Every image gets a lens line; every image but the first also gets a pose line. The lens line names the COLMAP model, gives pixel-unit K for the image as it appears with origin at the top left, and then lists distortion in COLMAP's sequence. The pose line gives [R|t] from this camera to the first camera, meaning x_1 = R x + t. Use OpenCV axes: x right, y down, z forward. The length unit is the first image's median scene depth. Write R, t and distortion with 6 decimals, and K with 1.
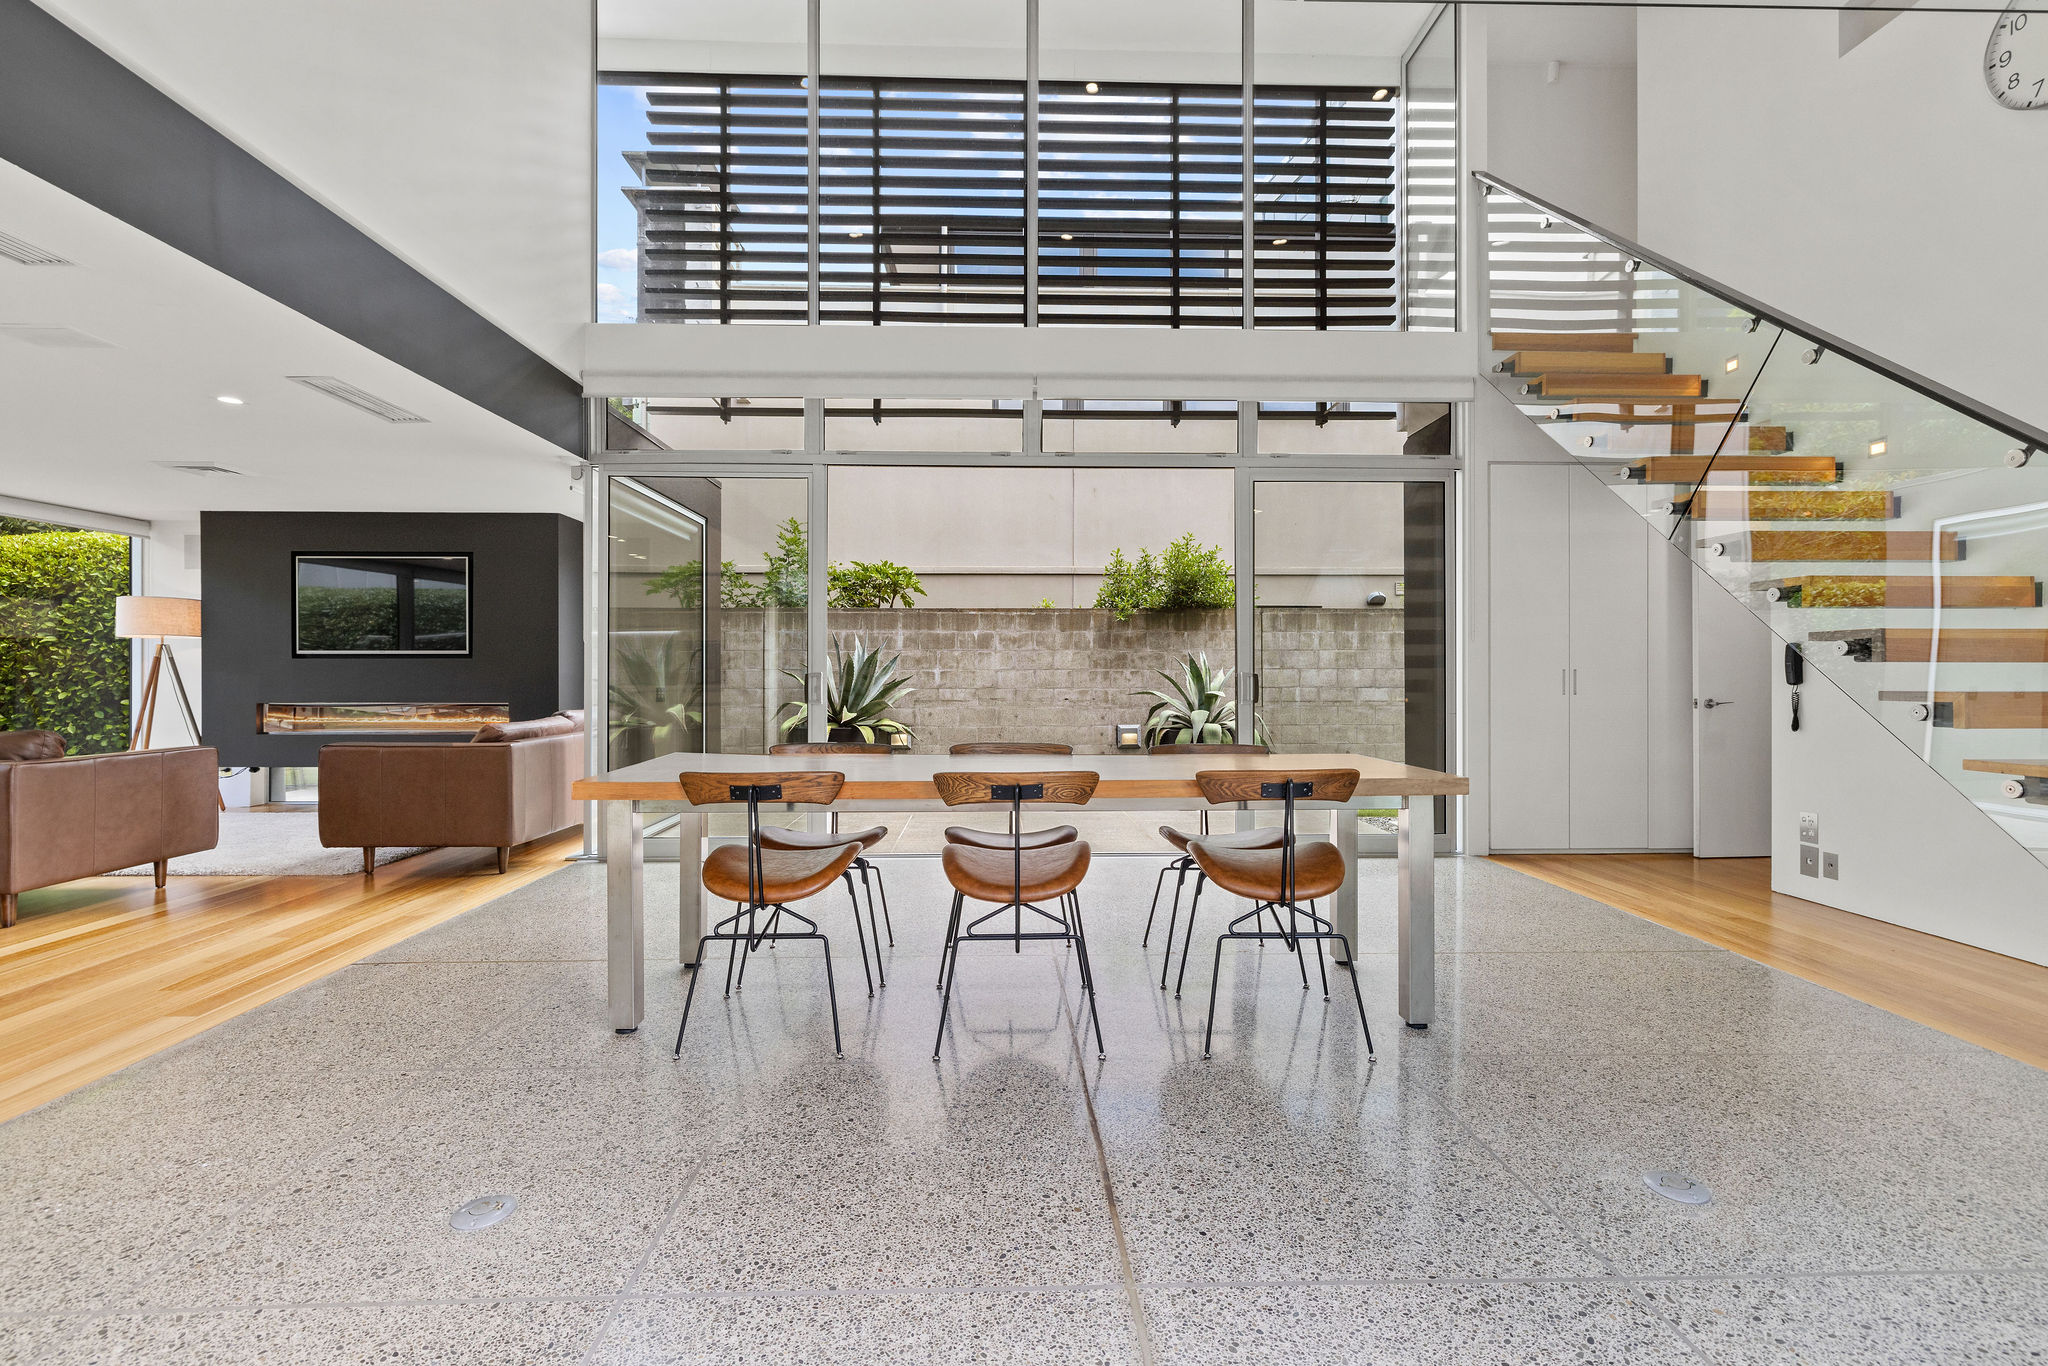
lens RADIAL K [[900.4, 0, 1015.6], [0, 900.4, 667.9], [0, 0, 1]] dist [0.000916, 0.000793]
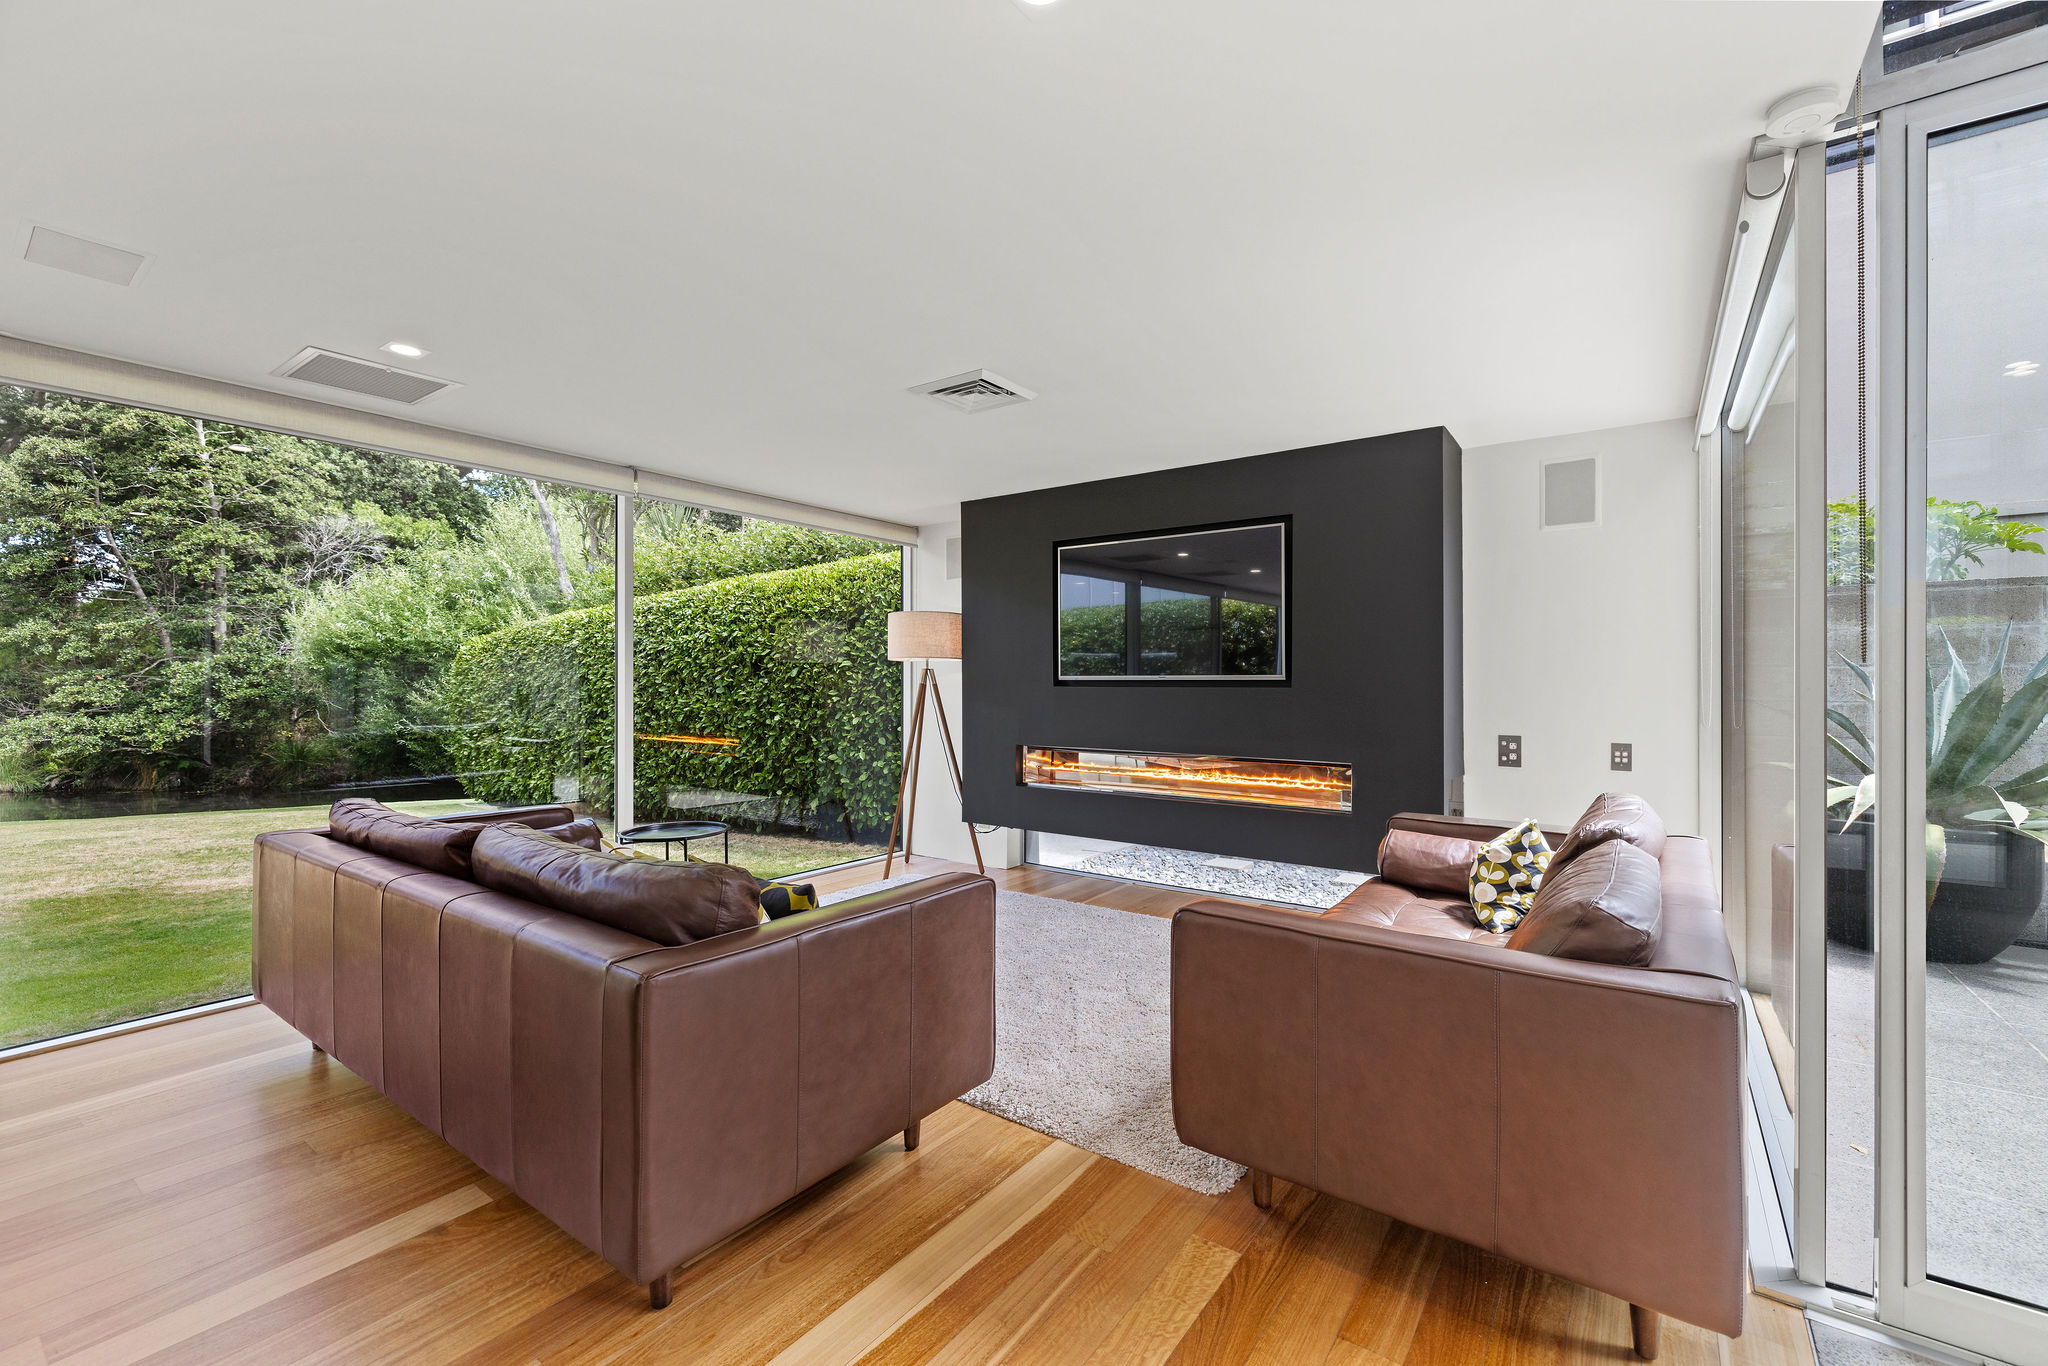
lens RADIAL K [[856.3, 0, 1019.5], [0, 856.3, 686.4], [0, 0, 1]] dist [-0.000024, 0.000398]
pose [[0.789667, 0.004266, -0.613520, -0.347139], [0.000296, 0.999973, 0.007334, -0.013714], [0.613535, -0.005973, 0.789645, 0.377207]]
